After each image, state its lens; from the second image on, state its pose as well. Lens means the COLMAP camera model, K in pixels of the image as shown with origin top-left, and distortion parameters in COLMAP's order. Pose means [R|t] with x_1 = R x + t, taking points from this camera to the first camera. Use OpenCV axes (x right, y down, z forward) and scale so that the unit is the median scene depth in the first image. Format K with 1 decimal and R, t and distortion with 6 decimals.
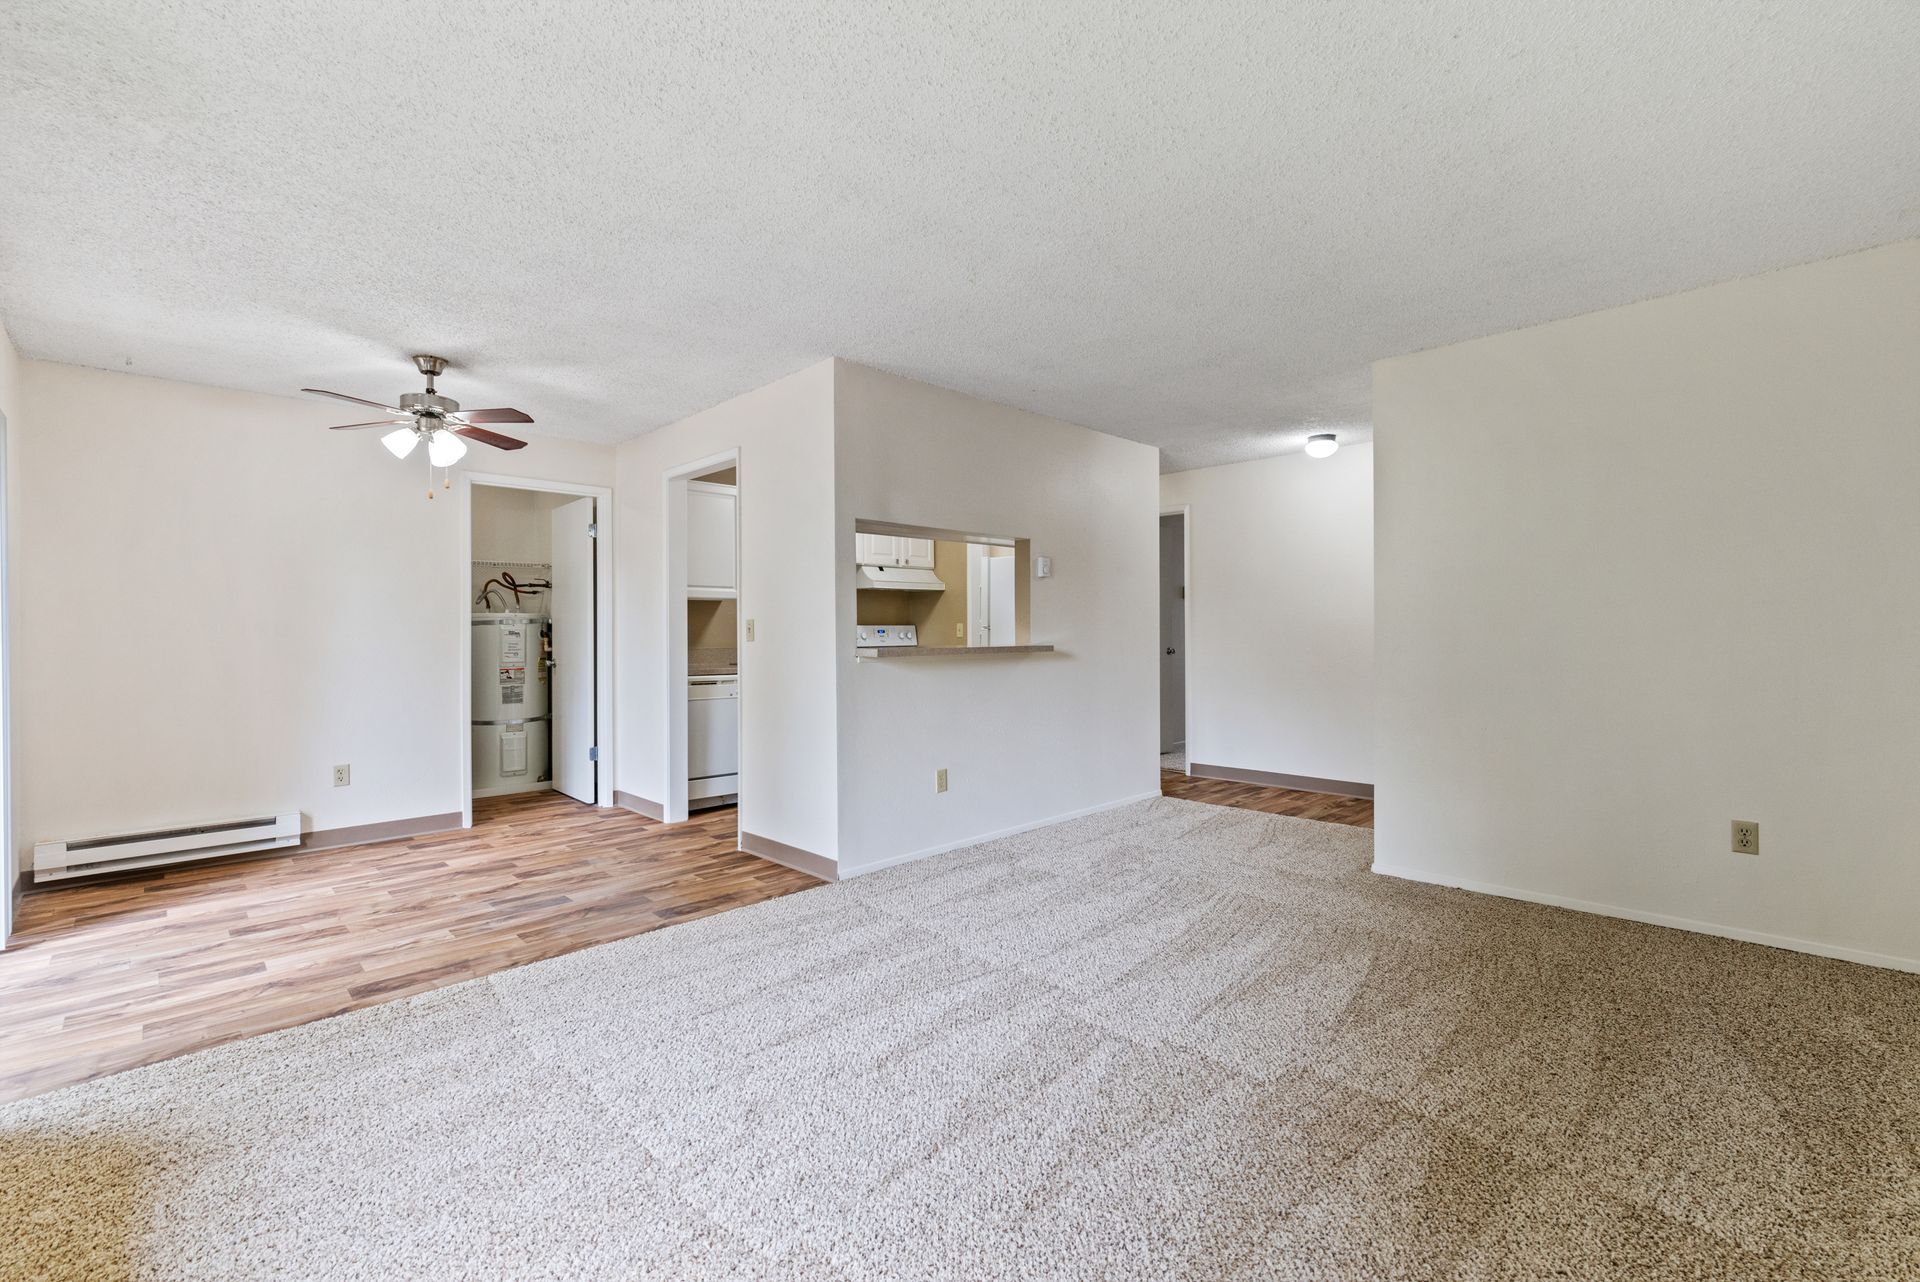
lens RADIAL K [[834.9, 0, 970.5], [0, 834.9, 635.5], [0, 0, 1]] dist [0.001388, 0.000459]
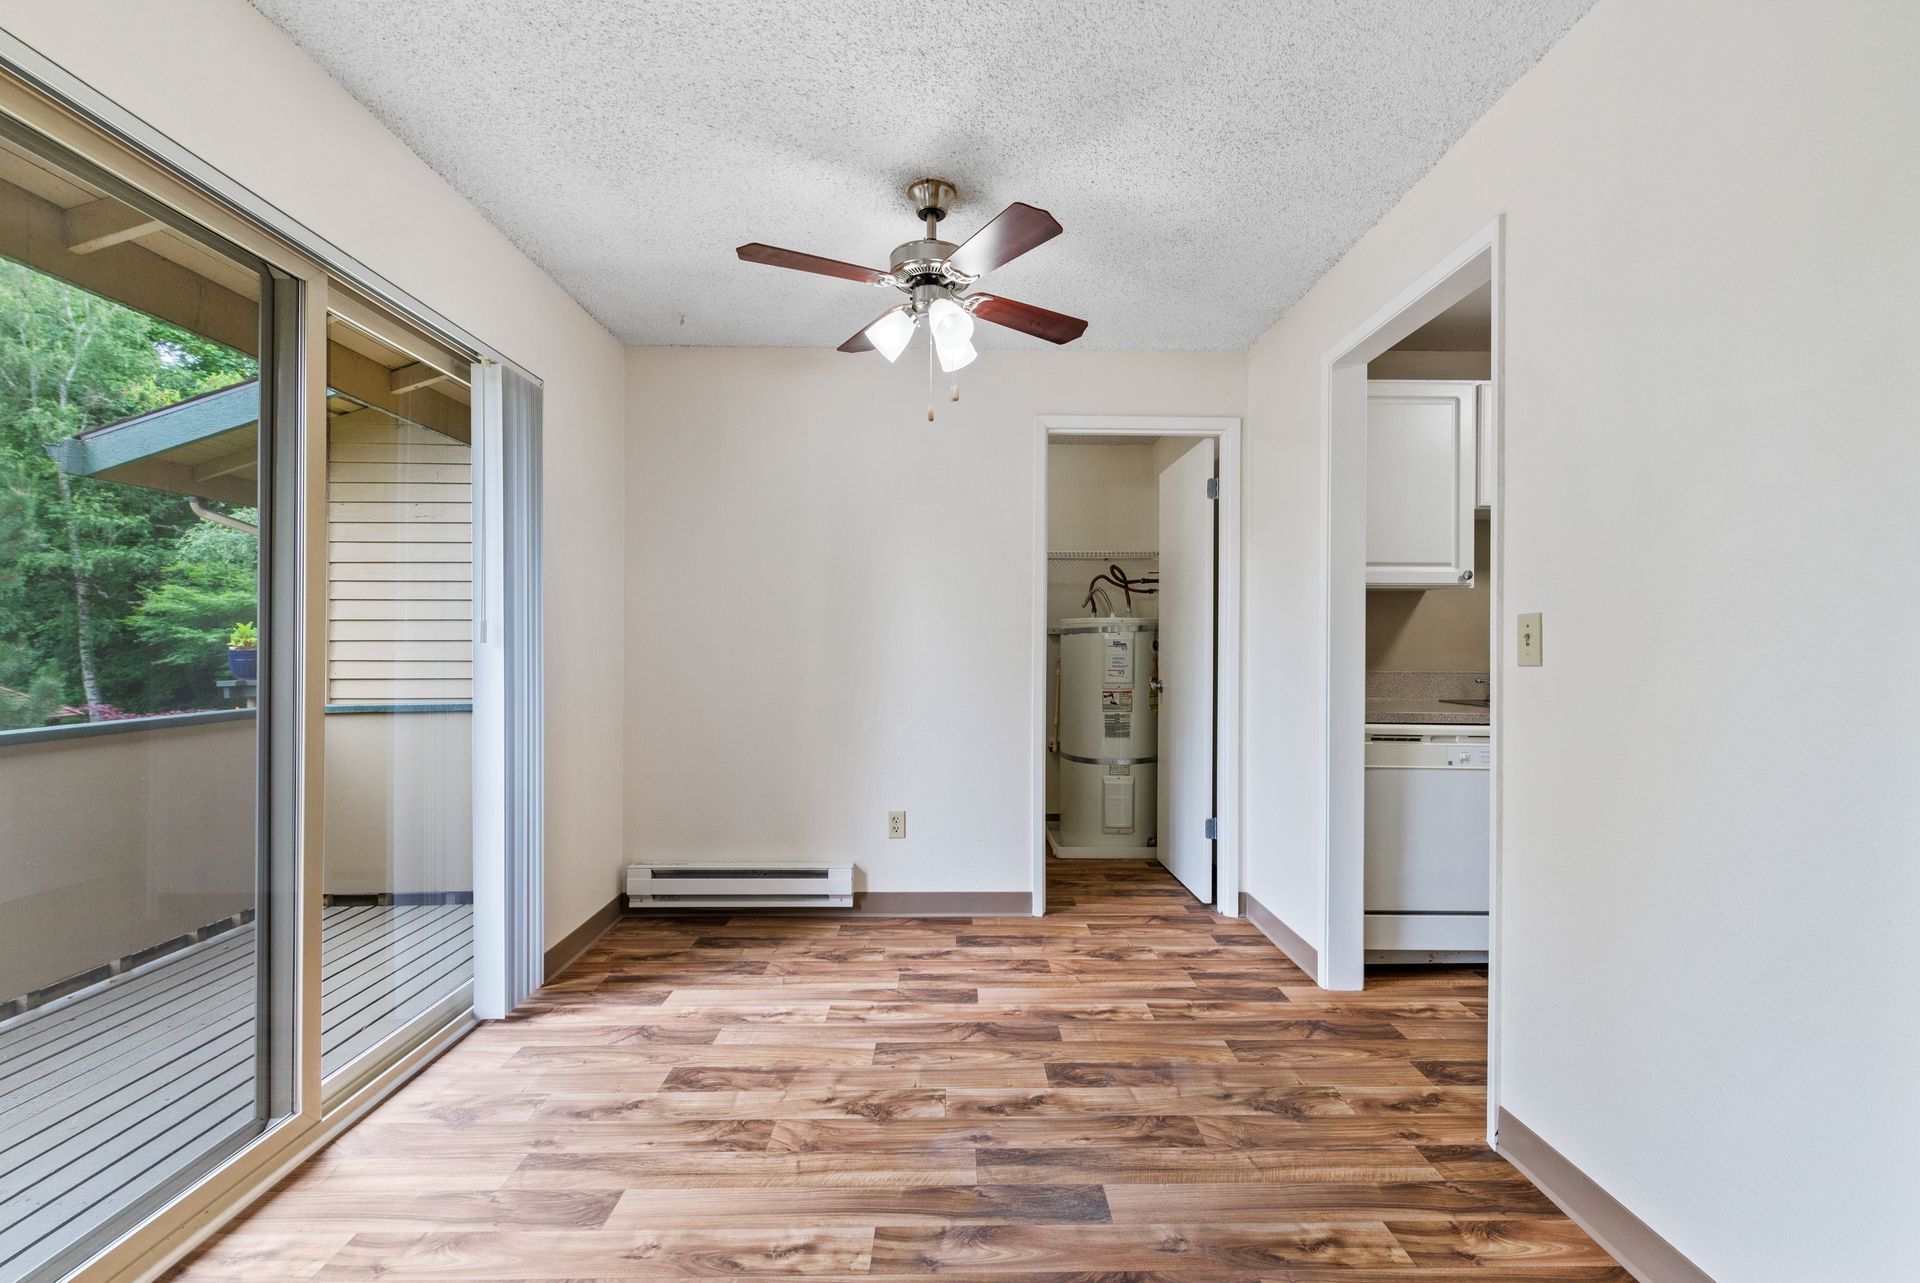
lens RADIAL K [[834.9, 0, 965.6], [0, 834.9, 644.7], [0, 0, 1]] dist [0.001388, 0.000459]
pose [[0.724395, 0.006821, -0.689351, -0.178773], [-0.010759, 0.999941, -0.001411, 0.000451], [0.689301, 0.008439, 0.724426, 0.498921]]
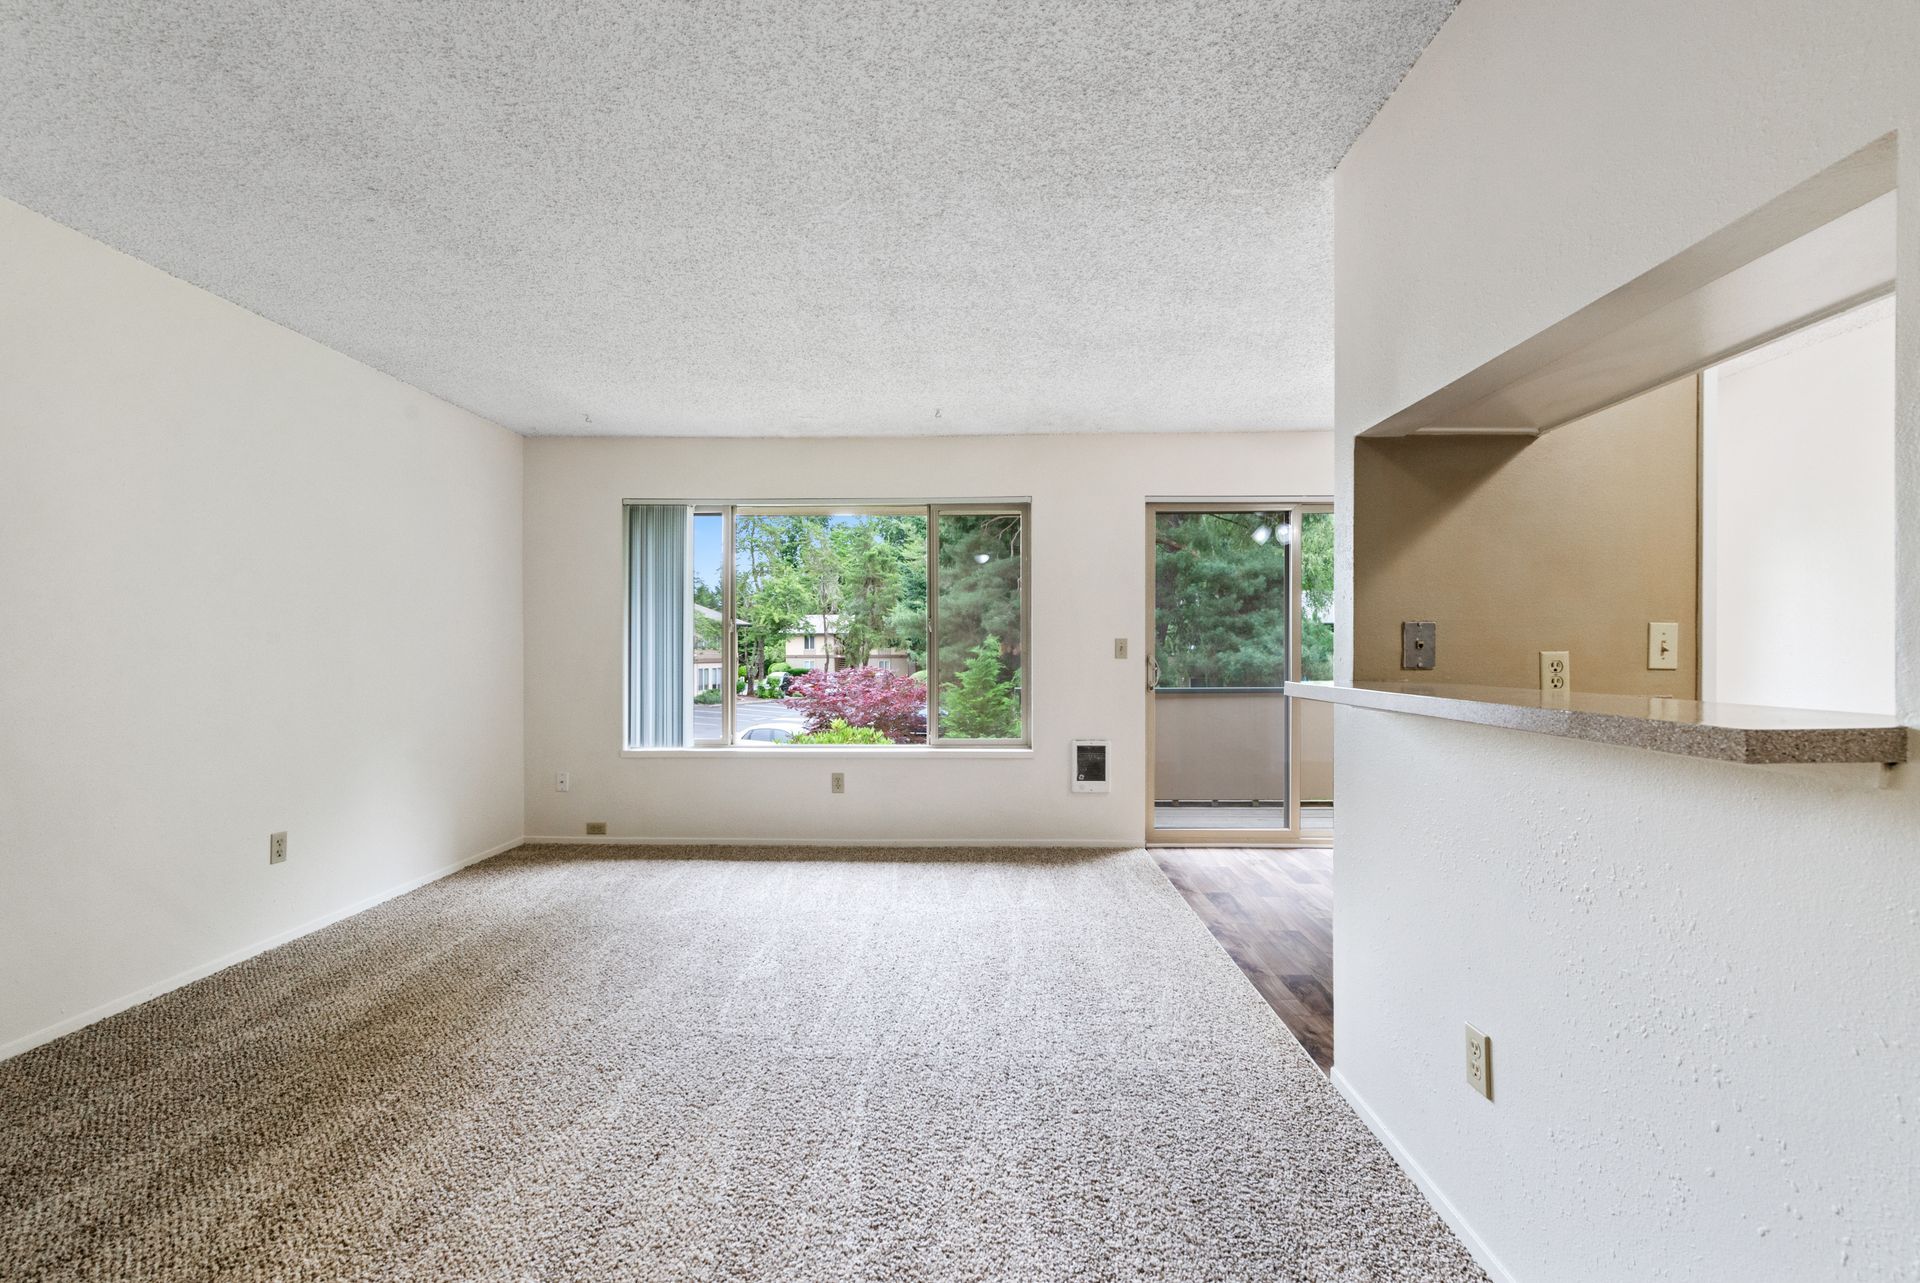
lens RADIAL K [[834.9, 0, 971.3], [0, 834.9, 653.2], [0, 0, 1]] dist [0.001388, 0.000459]
pose [[-0.713940, 0.009836, -0.700138, 0.365700], [0.000250, 0.999905, 0.013793, -0.008364], [0.700207, 0.009673, -0.713874, 1.074946]]
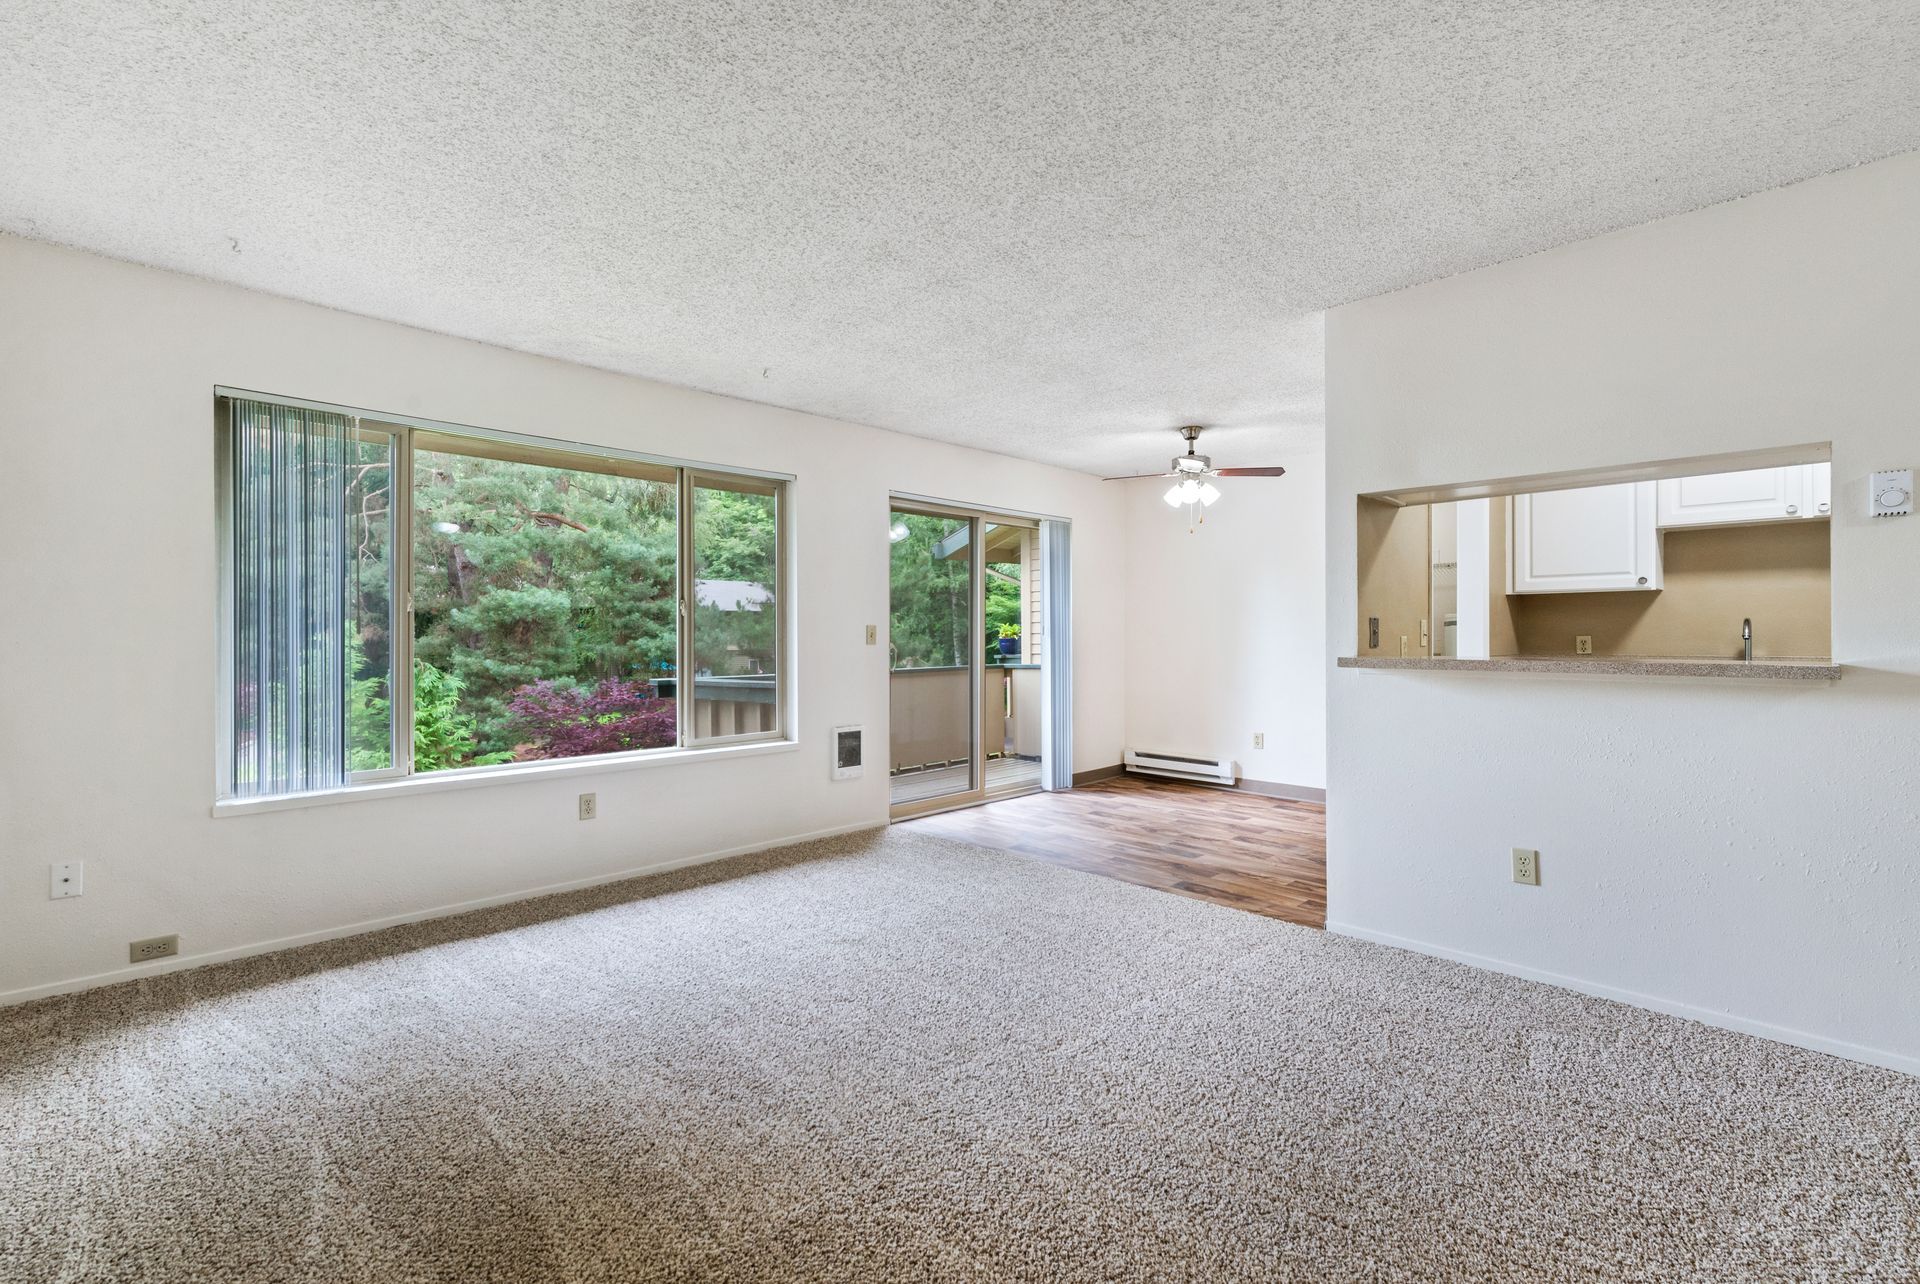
lens RADIAL K [[834.9, 0, 964.5], [0, 834.9, 636.1], [0, 0, 1]] dist [0.001388, 0.000459]
pose [[0.005260, 0.007599, -0.999957, 0.590892], [-0.005019, 0.999959, 0.007572, -0.006775], [0.999974, 0.004979, 0.005298, 0.546543]]
